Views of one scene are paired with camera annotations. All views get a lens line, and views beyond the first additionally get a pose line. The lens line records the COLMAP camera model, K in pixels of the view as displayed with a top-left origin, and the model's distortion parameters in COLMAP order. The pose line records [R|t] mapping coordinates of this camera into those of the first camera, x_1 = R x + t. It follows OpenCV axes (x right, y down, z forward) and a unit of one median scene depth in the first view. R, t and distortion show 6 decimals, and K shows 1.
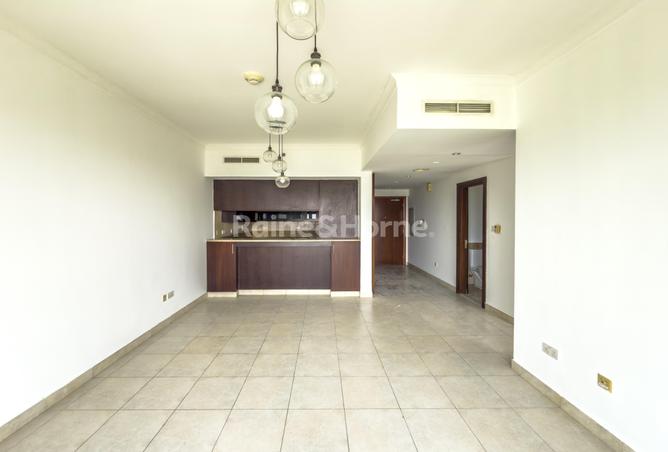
lens RADIAL K [[270.9, 0, 331.7], [0, 270.9, 223.1], [0, 0, 1]] dist [0.000572, 0.000051]
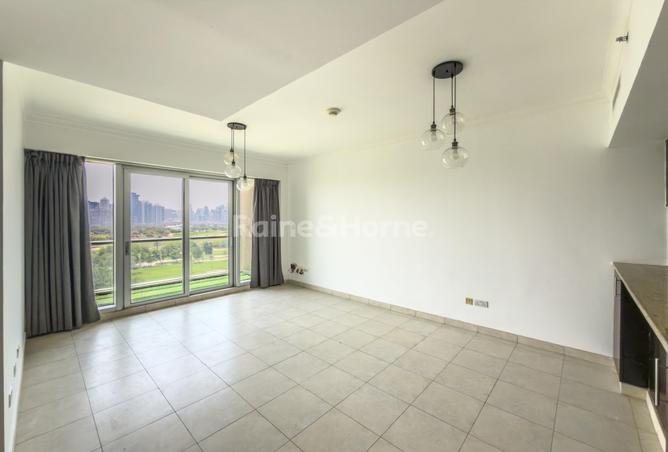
lens RADIAL K [[270.9, 0, 335.7], [0, 270.9, 221.6], [0, 0, 1]] dist [0.000572, 0.000051]
pose [[-0.711178, 0.006565, -0.702981, 0.337932], [-0.008084, 0.999814, 0.017515, -0.021113], [0.702965, 0.018139, -0.710993, 1.087901]]
